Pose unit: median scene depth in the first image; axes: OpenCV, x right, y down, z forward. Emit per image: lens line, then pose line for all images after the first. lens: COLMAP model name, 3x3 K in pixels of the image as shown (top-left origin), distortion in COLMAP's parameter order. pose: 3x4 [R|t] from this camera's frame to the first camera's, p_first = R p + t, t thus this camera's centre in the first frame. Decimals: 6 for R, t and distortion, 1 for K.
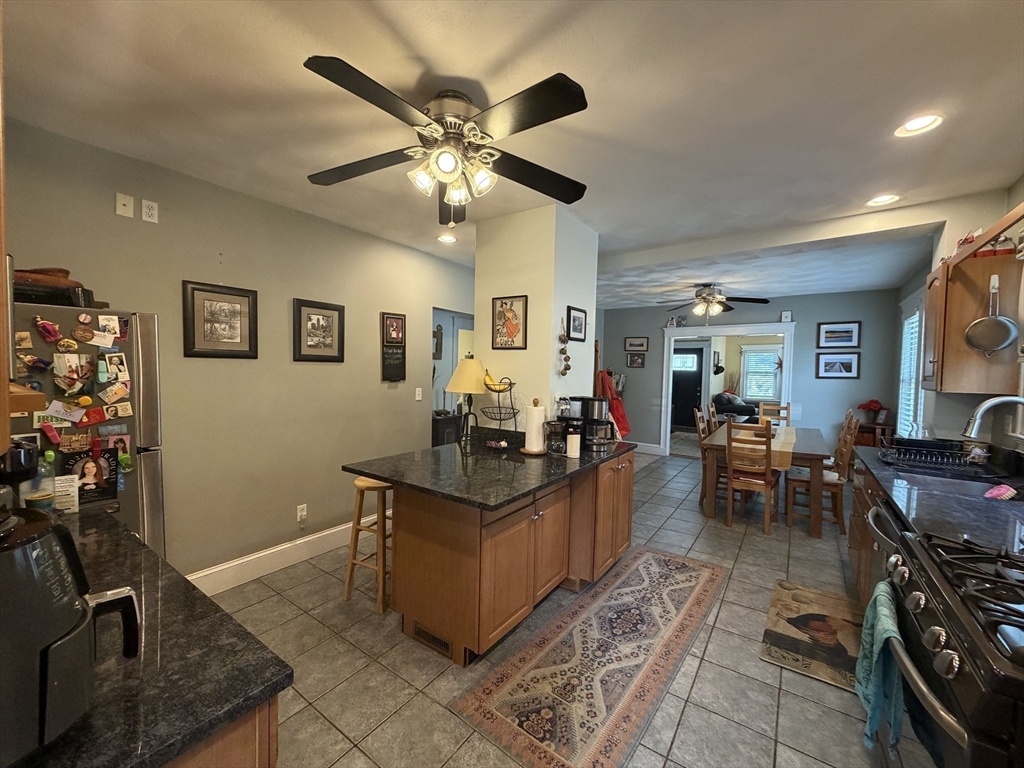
lens RADIAL K [[406.8, 0, 508.0], [0, 406.8, 383.9], [0, 0, 1]] dist [-0.000263, 0.000474]
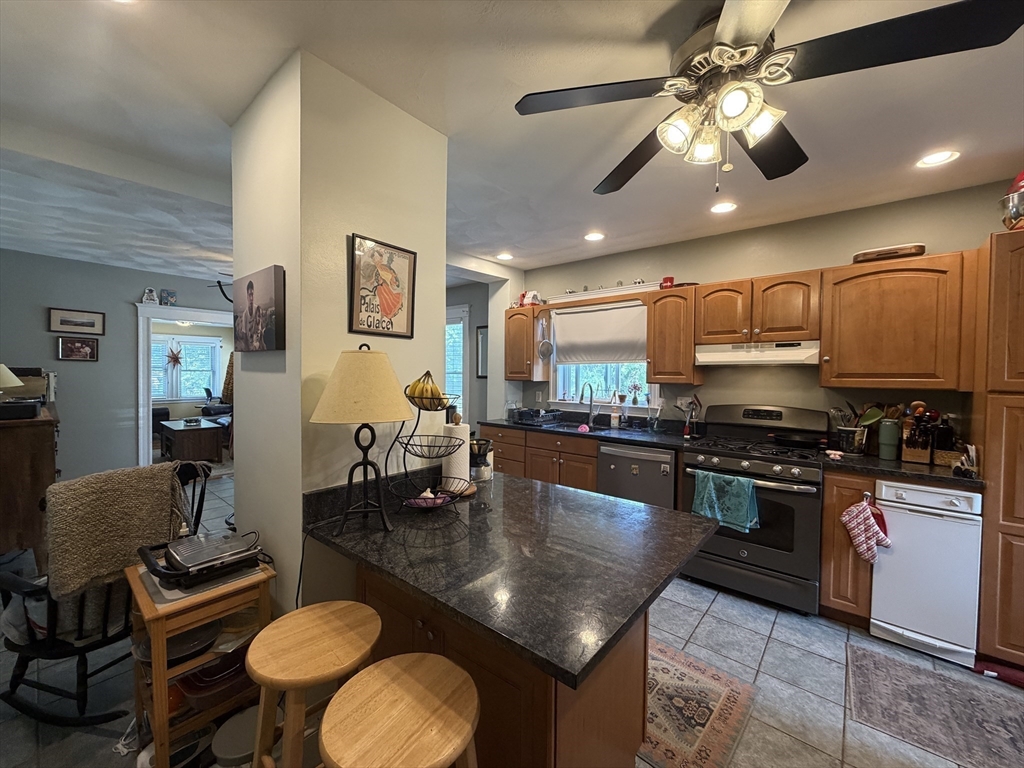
lens RADIAL K [[406.8, 0, 508.0], [0, 406.8, 383.9], [0, 0, 1]] dist [-0.000263, 0.000474]
pose [[0.087330, -0.046081, 0.995113, -0.593334], [0.027733, 0.998655, 0.043812, -0.040318], [-0.995793, 0.023771, 0.088491, 0.830811]]
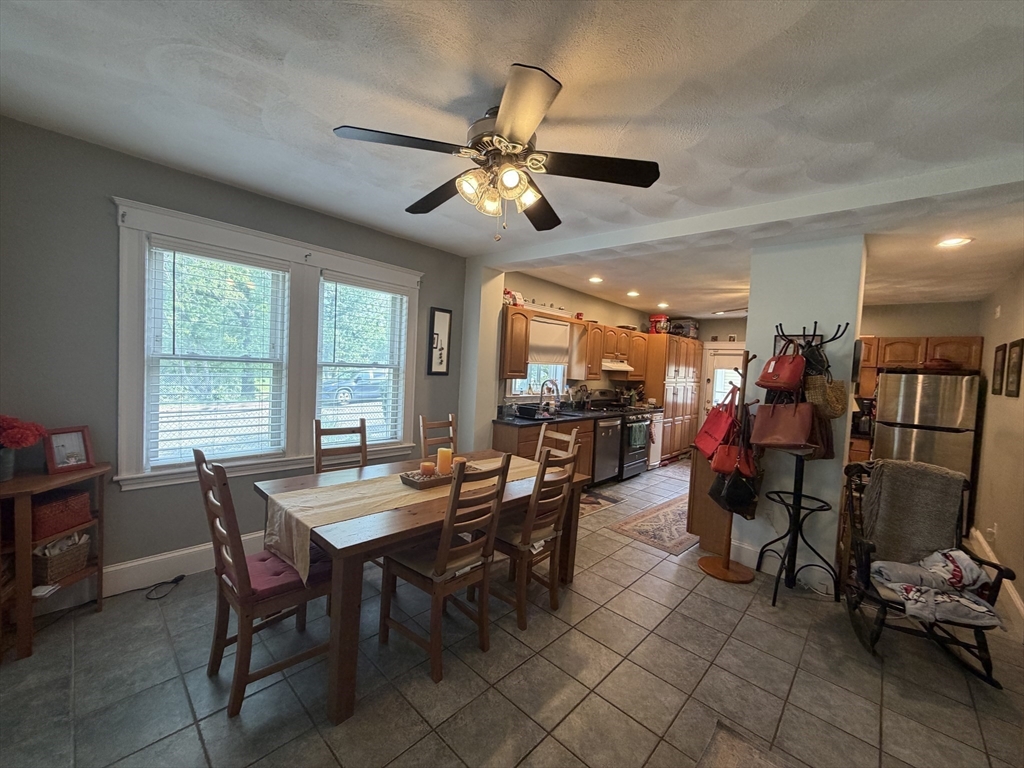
lens RADIAL K [[406.8, 0, 508.0], [0, 406.8, 383.9], [0, 0, 1]] dist [-0.000263, 0.000474]
pose [[-0.988854, -0.079580, 0.125840, 0.794840], [-0.069289, 0.994041, 0.084148, -0.096364], [-0.131787, 0.074491, -0.988475, 2.505872]]
